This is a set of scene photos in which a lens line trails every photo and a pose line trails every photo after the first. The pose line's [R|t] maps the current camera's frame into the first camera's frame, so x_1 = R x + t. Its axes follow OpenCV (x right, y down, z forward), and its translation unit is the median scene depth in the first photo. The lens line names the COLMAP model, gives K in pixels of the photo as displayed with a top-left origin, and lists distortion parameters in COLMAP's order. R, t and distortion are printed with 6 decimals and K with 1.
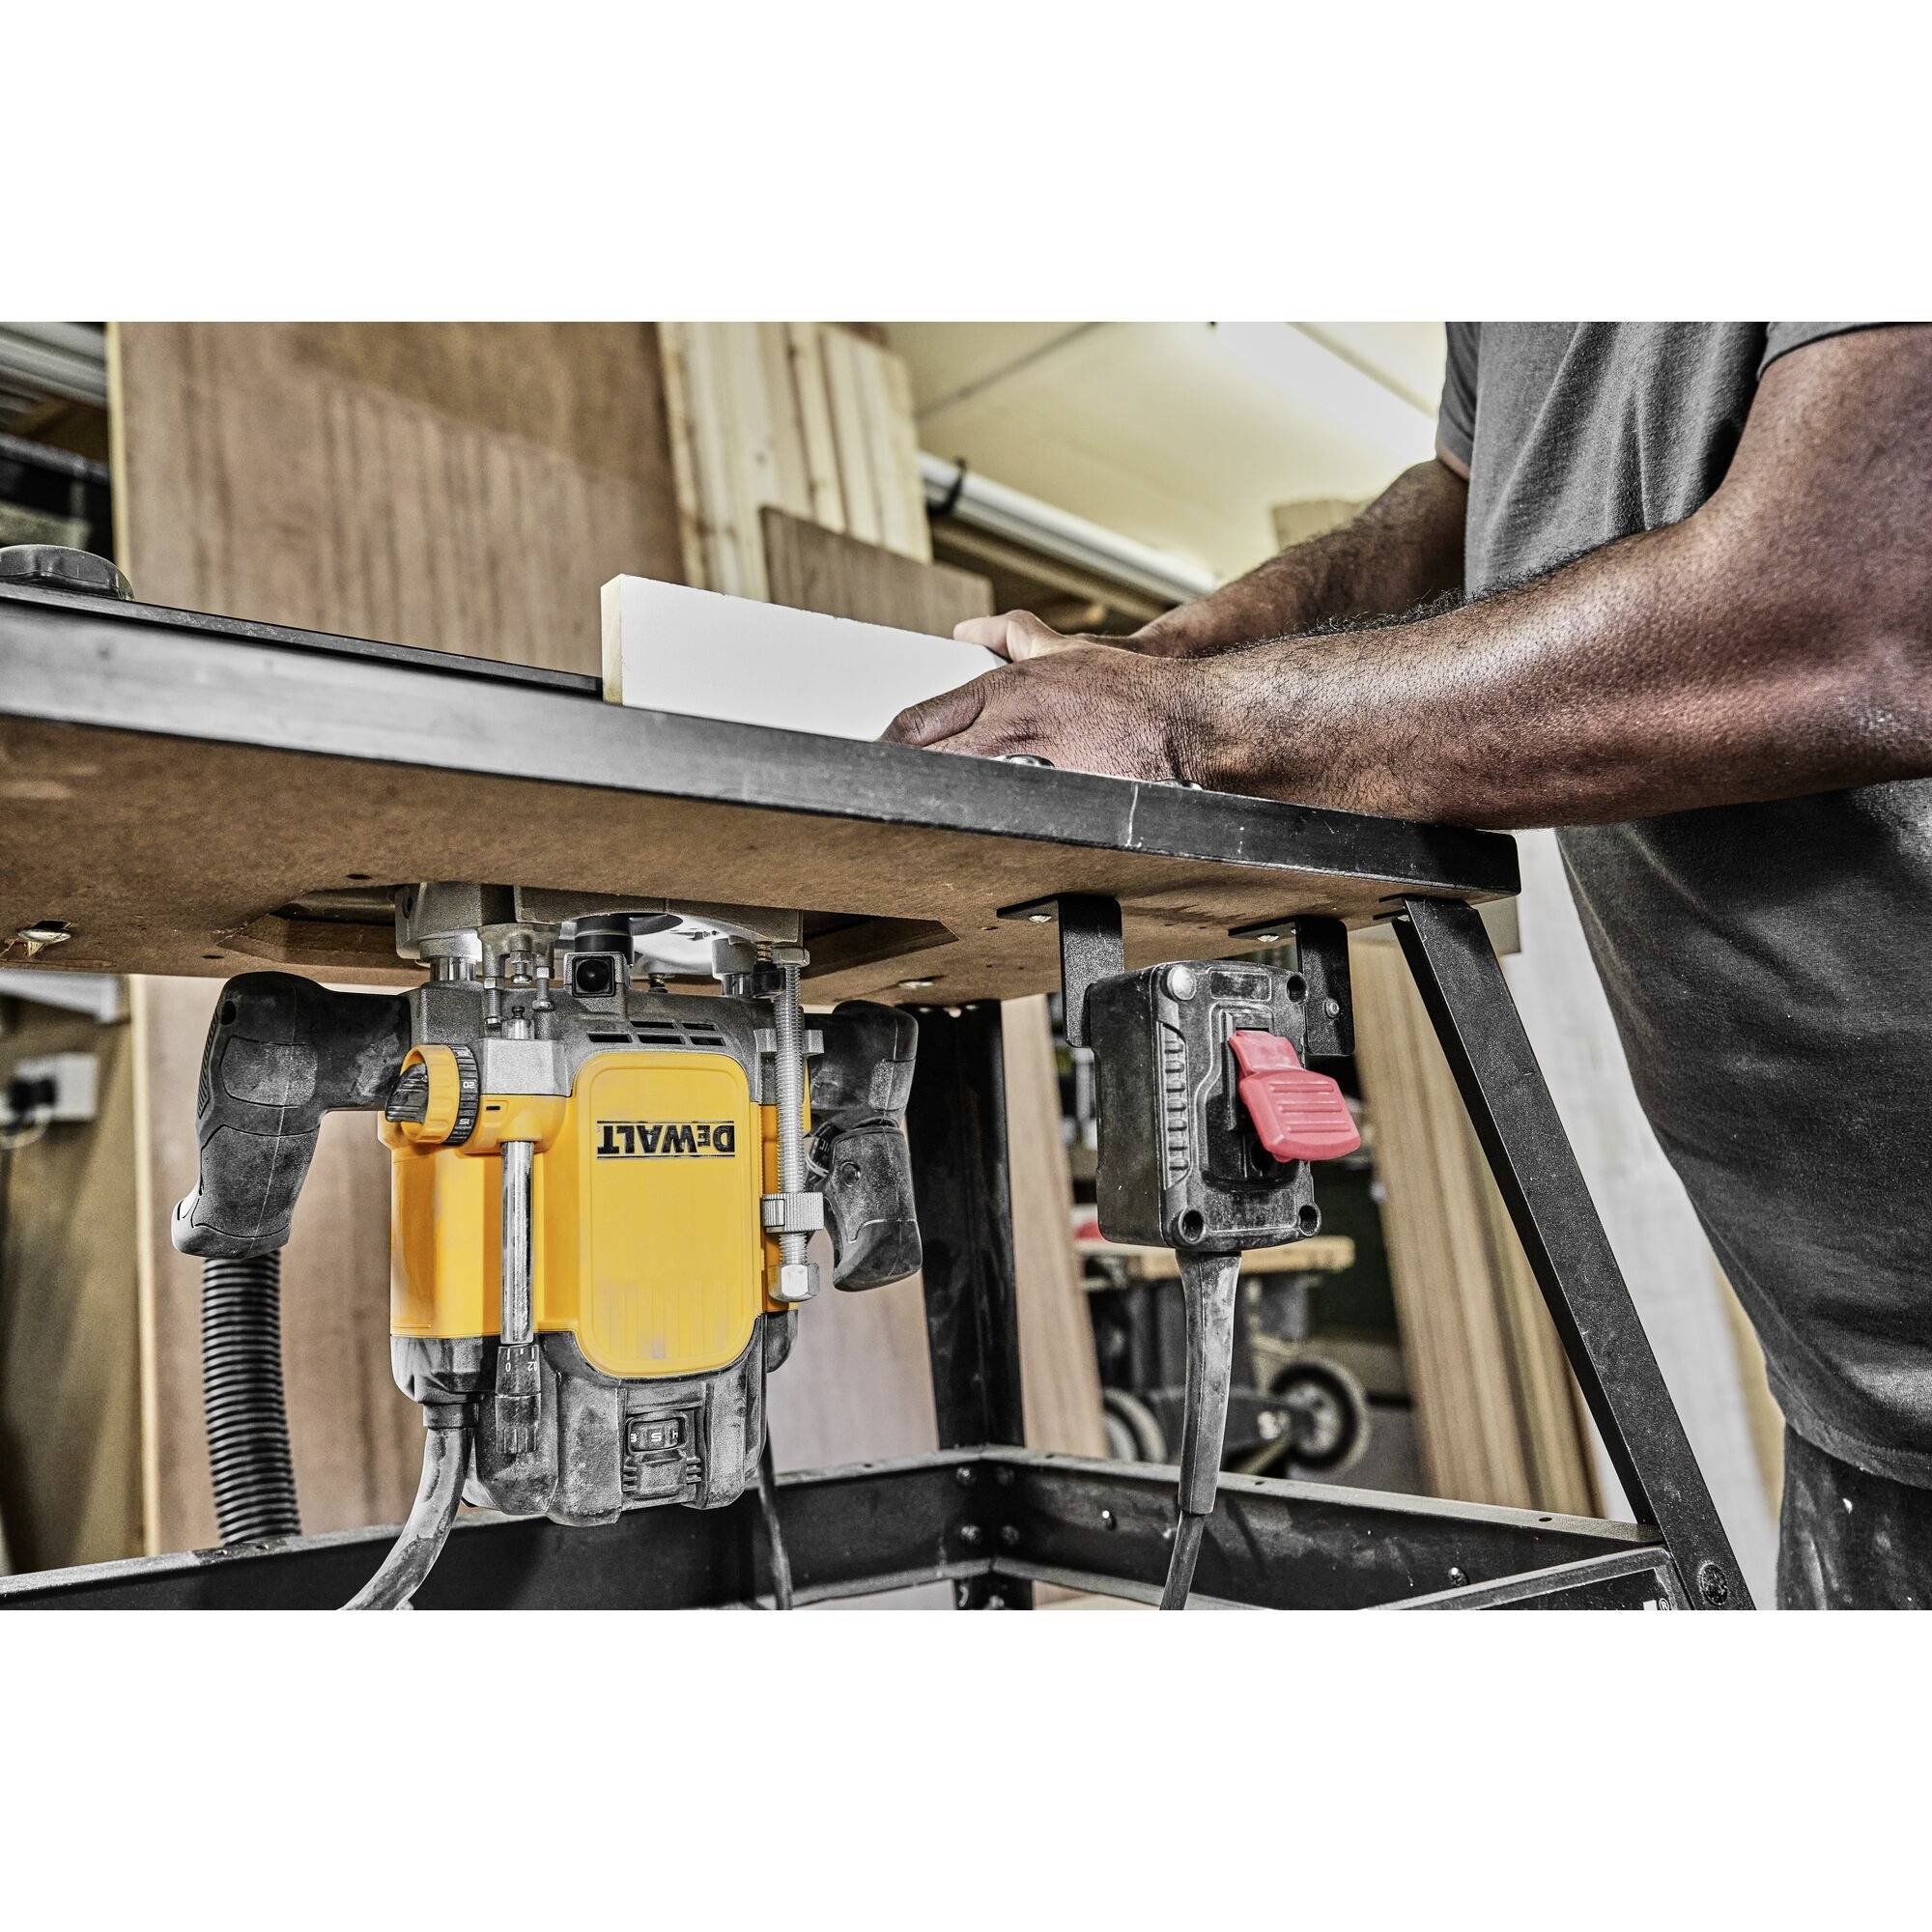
lens RADIAL K [[1765.6, 0, 966.0], [0, 1765.6, 966.0], [0, 0, 1]] dist [0.048552, -0.000261]
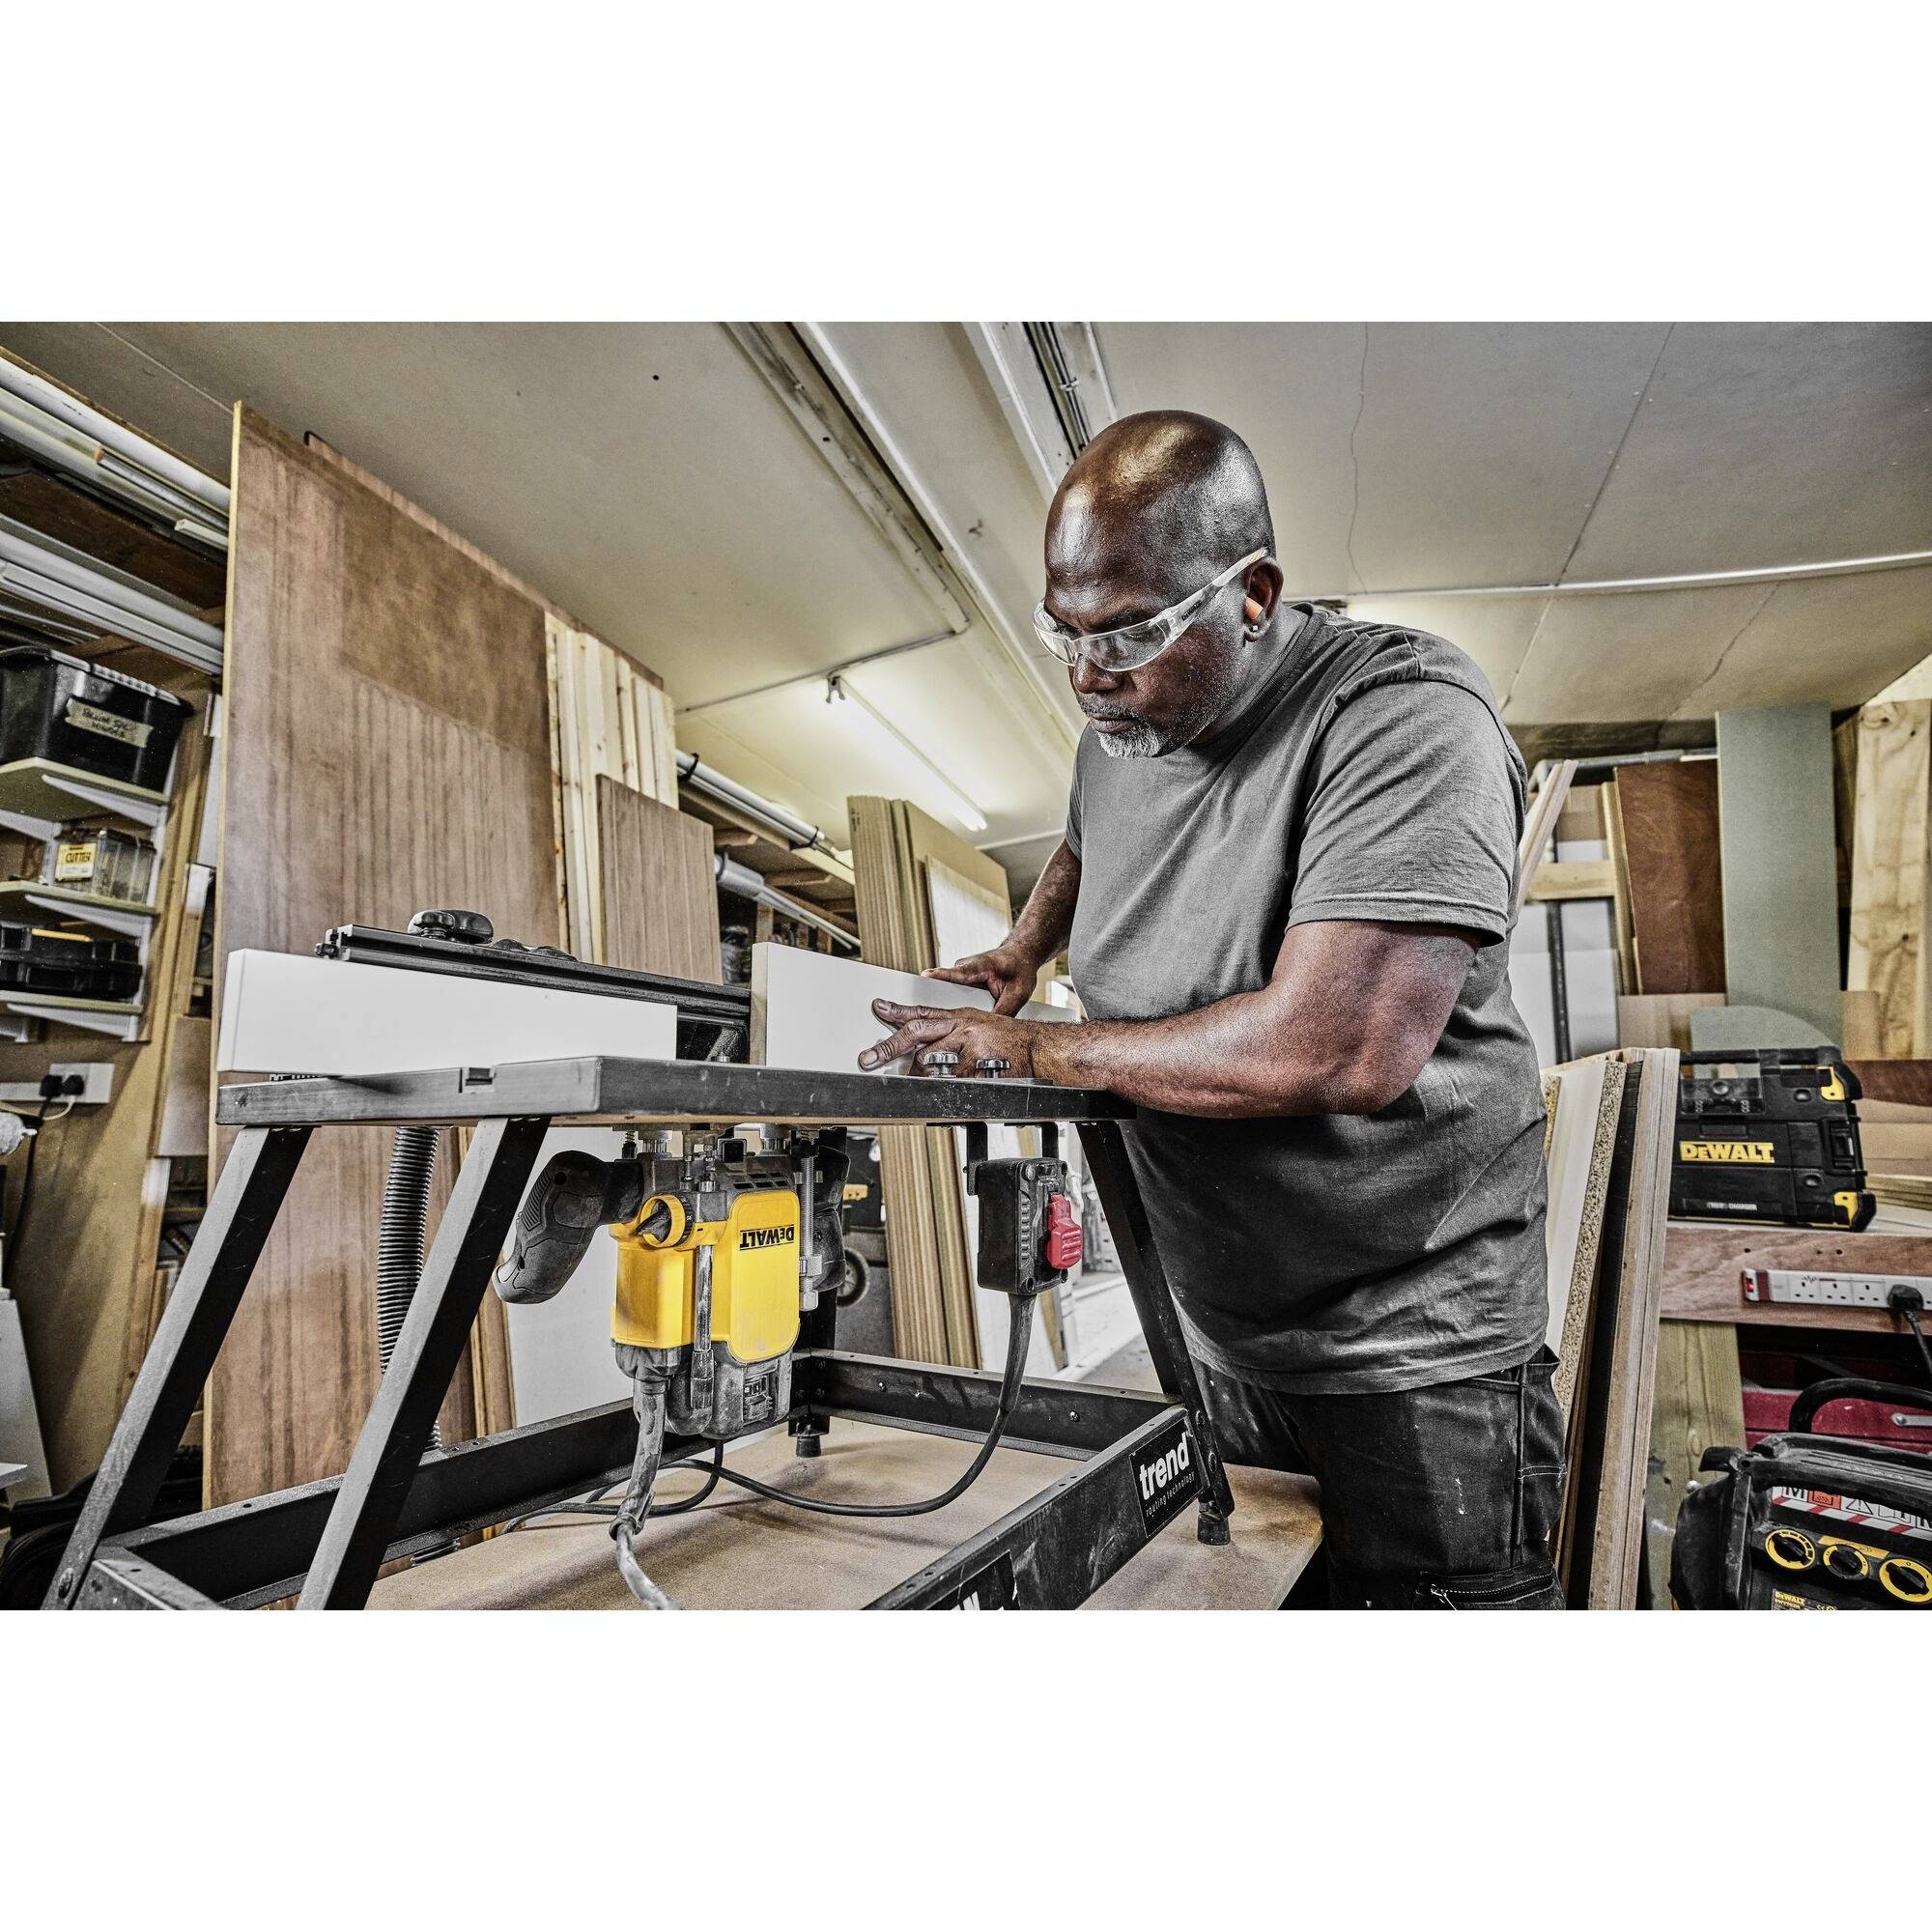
lens RADIAL K [[959.8, 0, 962.2], [0, 959.8, 976.4], [0, 0, 1]] dist [-0.040176, 0.017974]
pose [[0.932420, 0.085545, 0.351105, -0.359656], [-0.074222, 0.996198, -0.045610, -0.156979], [-0.353672, 0.016468, 0.935225, -0.079574]]
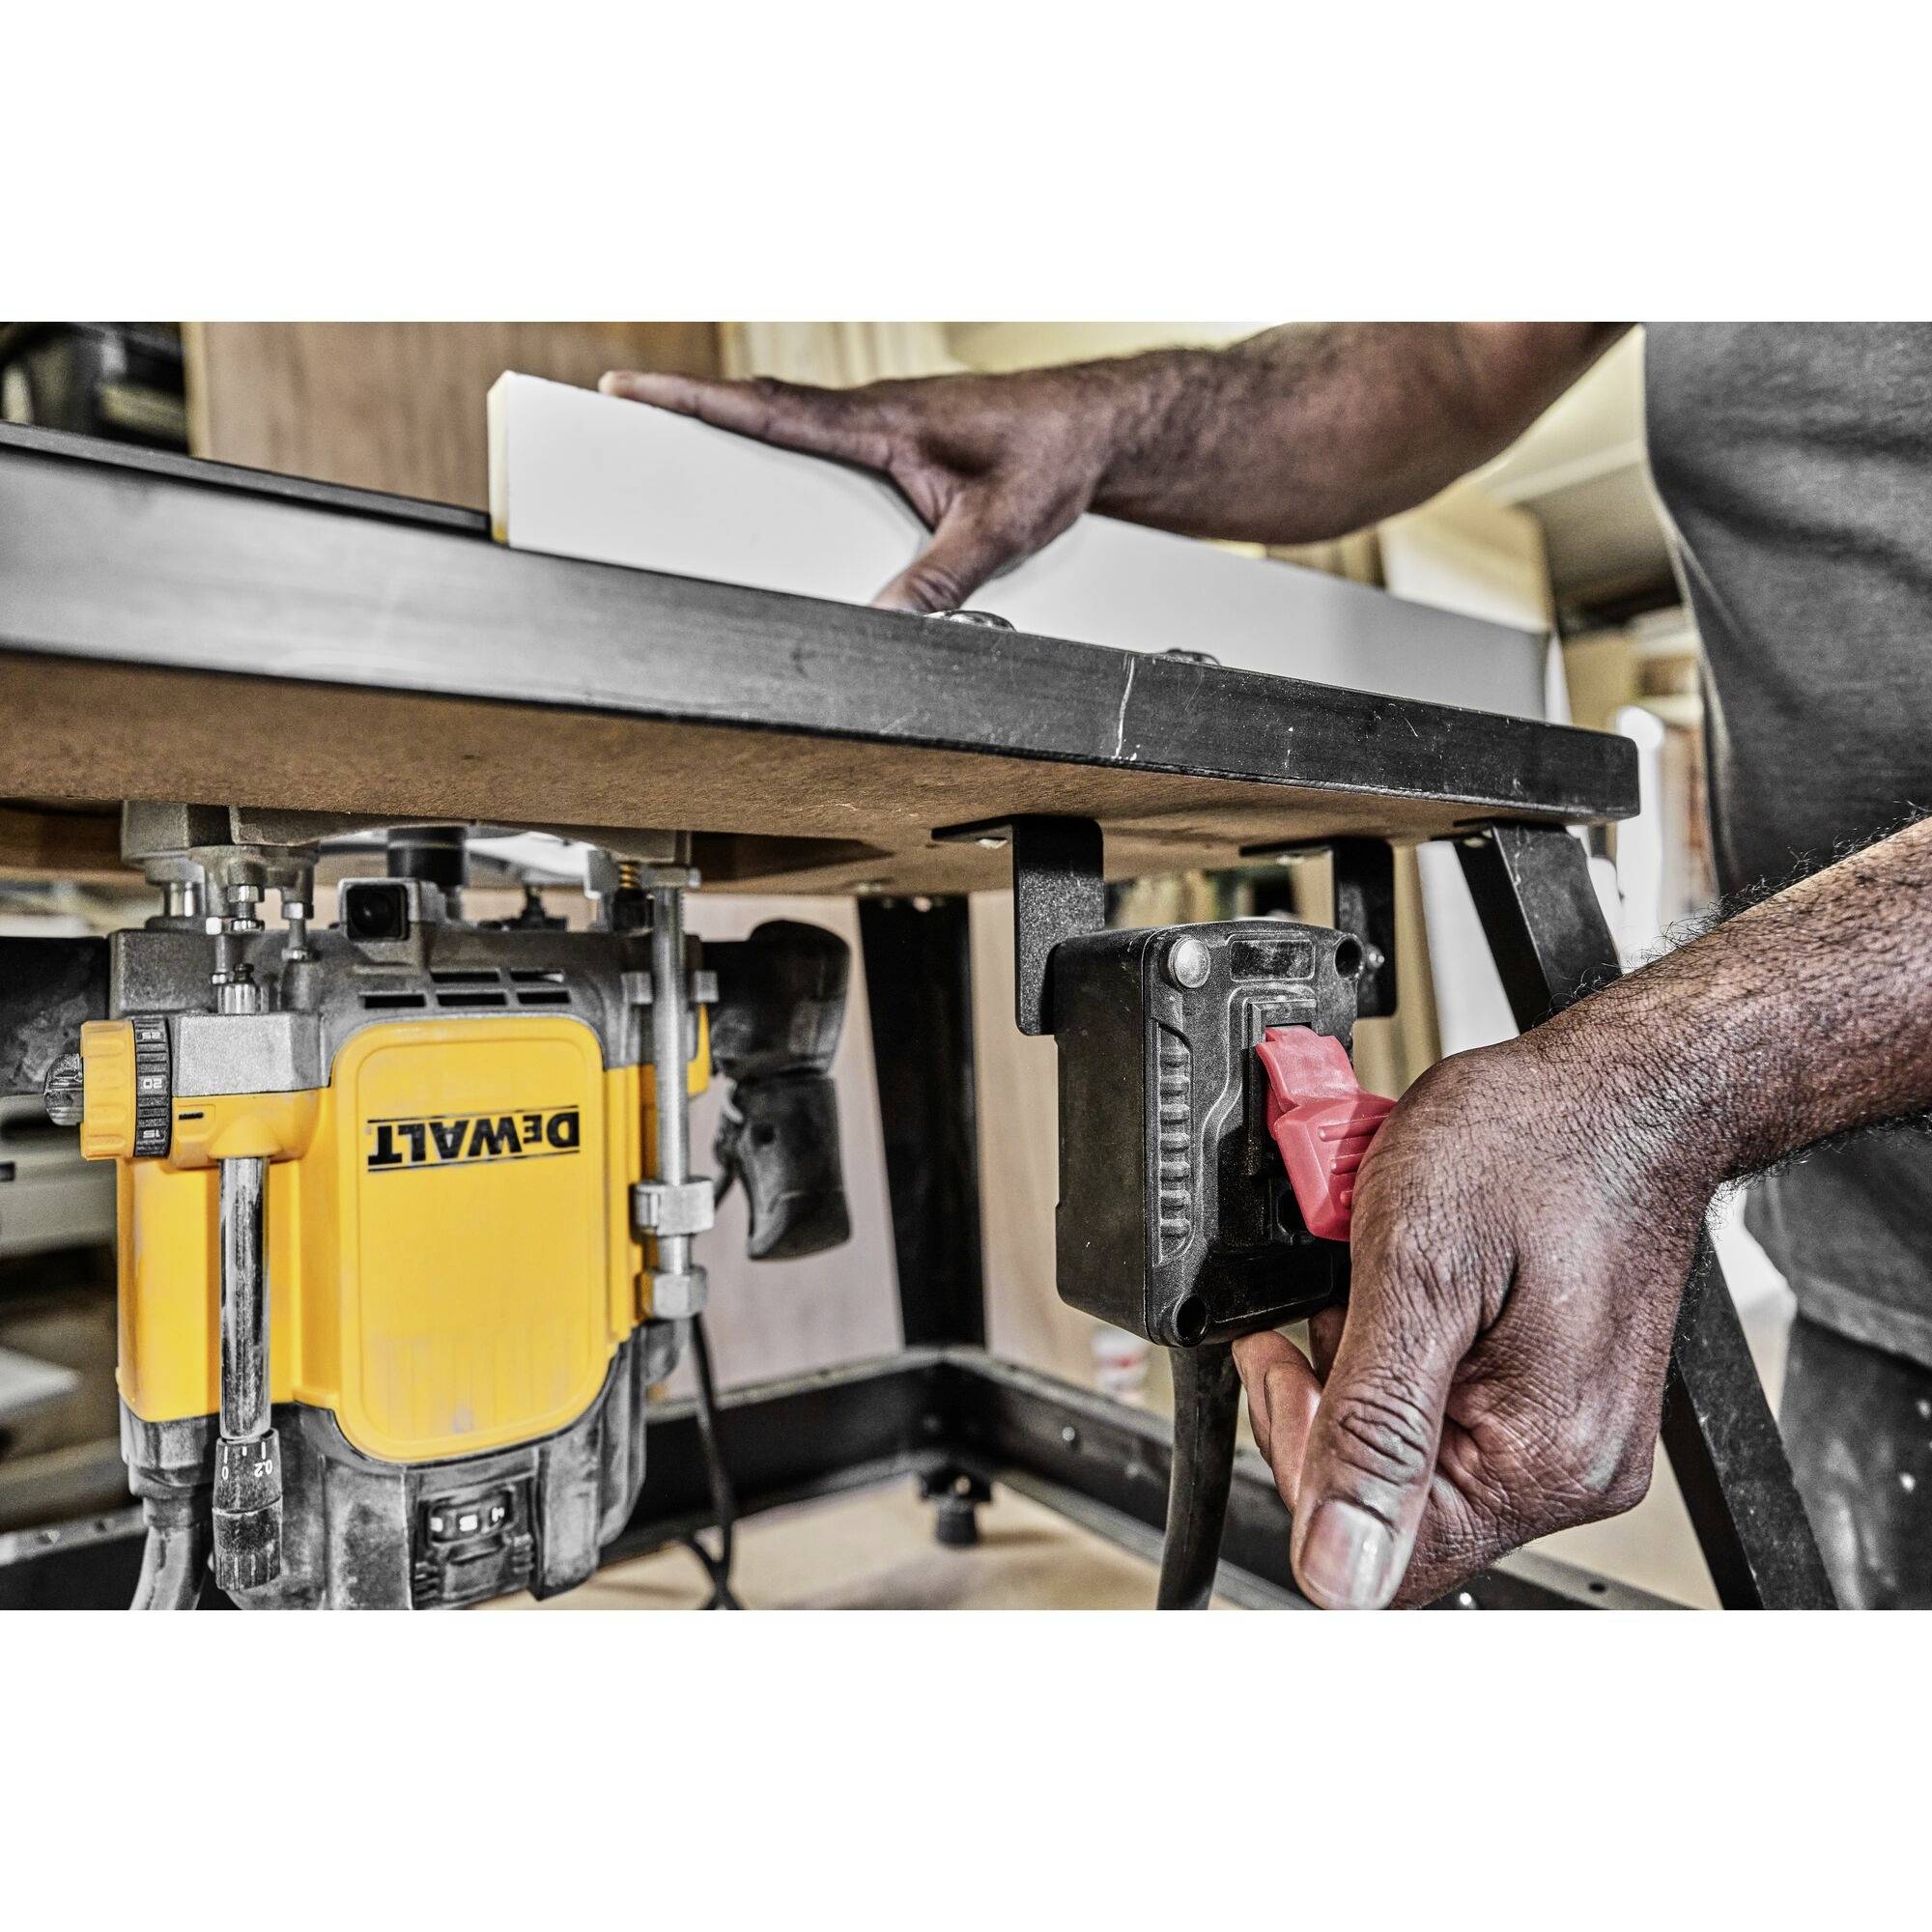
lens RADIAL K [[1312.1, 0, 966.0], [0, 1312.1, 966.0], [0, 0, 1]] dist [0.004782, 0.007057]
pose [[0.999678, 0.020644, -0.014766, 0.040934], [-0.018545, 0.991287, 0.130405, -0.047383], [0.017329, -0.130089, 0.991351, 0.460507]]
